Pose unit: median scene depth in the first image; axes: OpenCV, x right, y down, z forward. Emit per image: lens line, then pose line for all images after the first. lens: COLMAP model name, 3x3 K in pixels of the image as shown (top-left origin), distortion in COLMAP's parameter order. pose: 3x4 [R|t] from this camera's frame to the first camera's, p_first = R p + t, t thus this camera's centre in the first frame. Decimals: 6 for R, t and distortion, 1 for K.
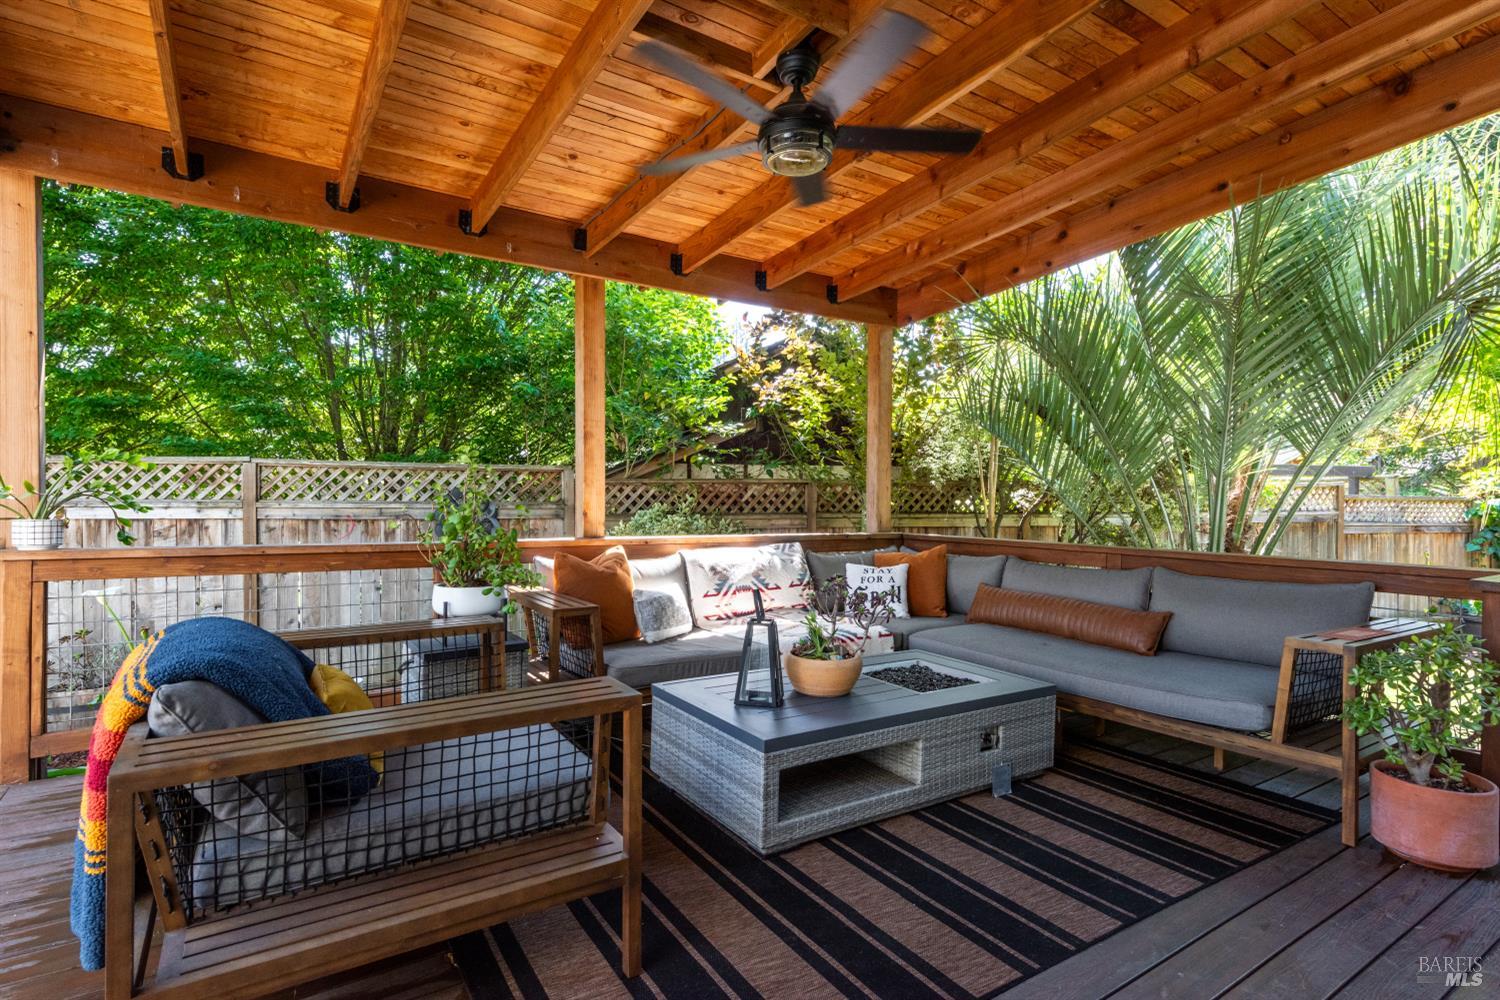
lens RADIAL K [[720.1, 0, 749.2], [0, 720.1, 500.9], [0, 0, 1]] dist [0.029577, 0.000169]
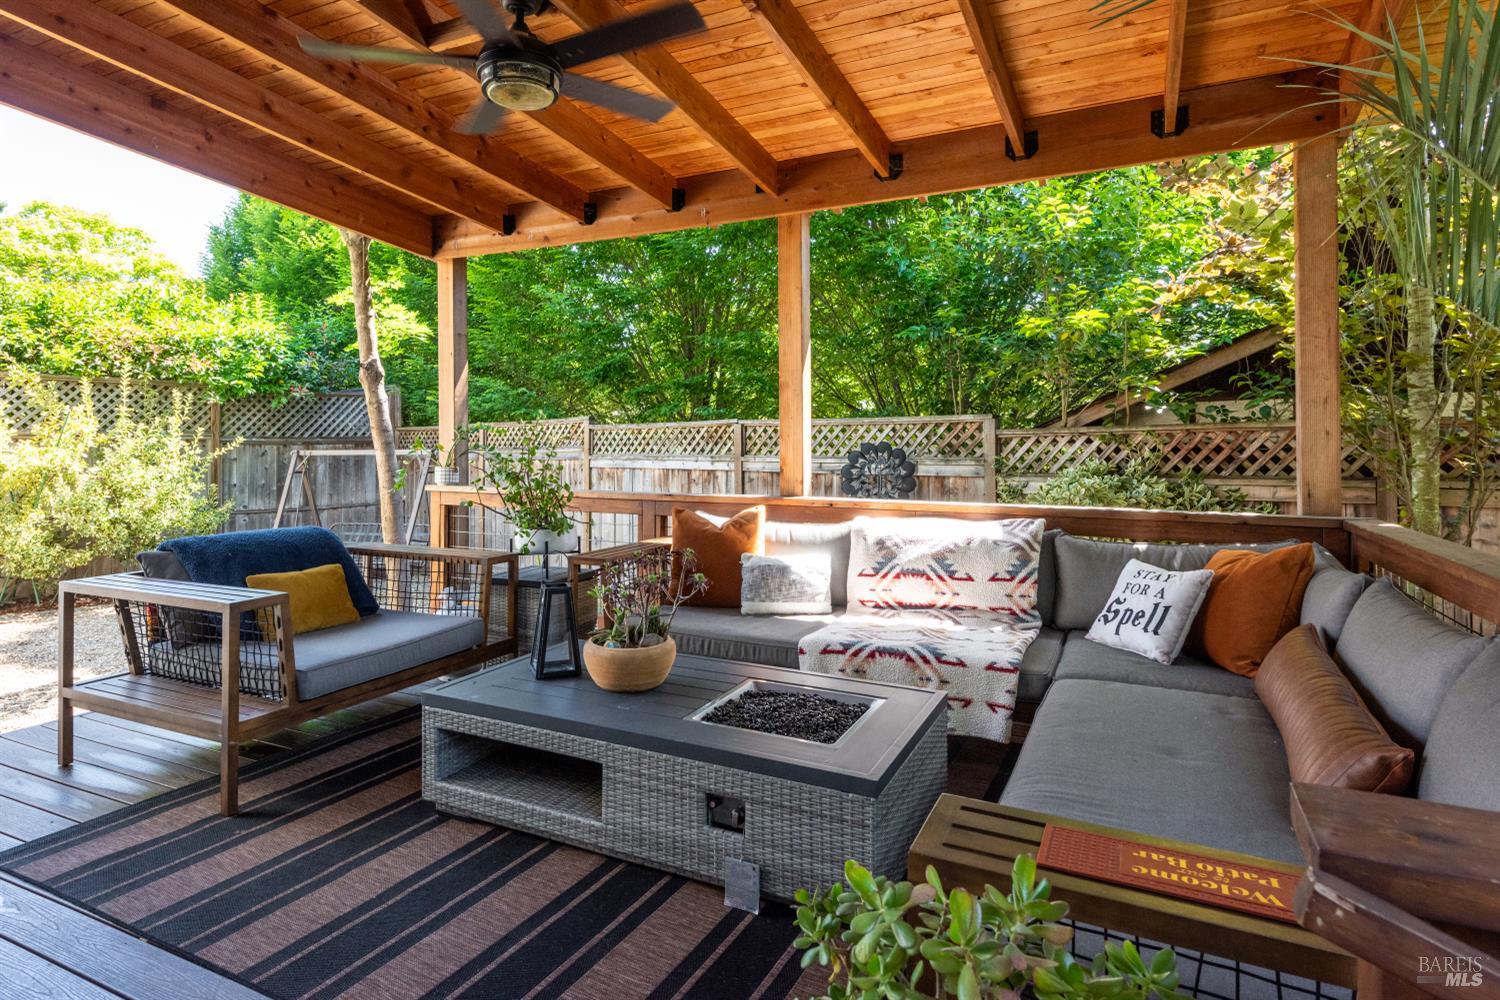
lens RADIAL K [[827.0, 0, 748.6], [0, 827.0, 454.8], [0, 0, 1]] dist [-0.001857, 0.000777]
pose [[0.529563, 0.000399, -0.848271, 0.486053], [-0.001399, 0.999999, -0.000403, -0.000548], [0.848270, 0.001400, 0.529563, 0.304473]]
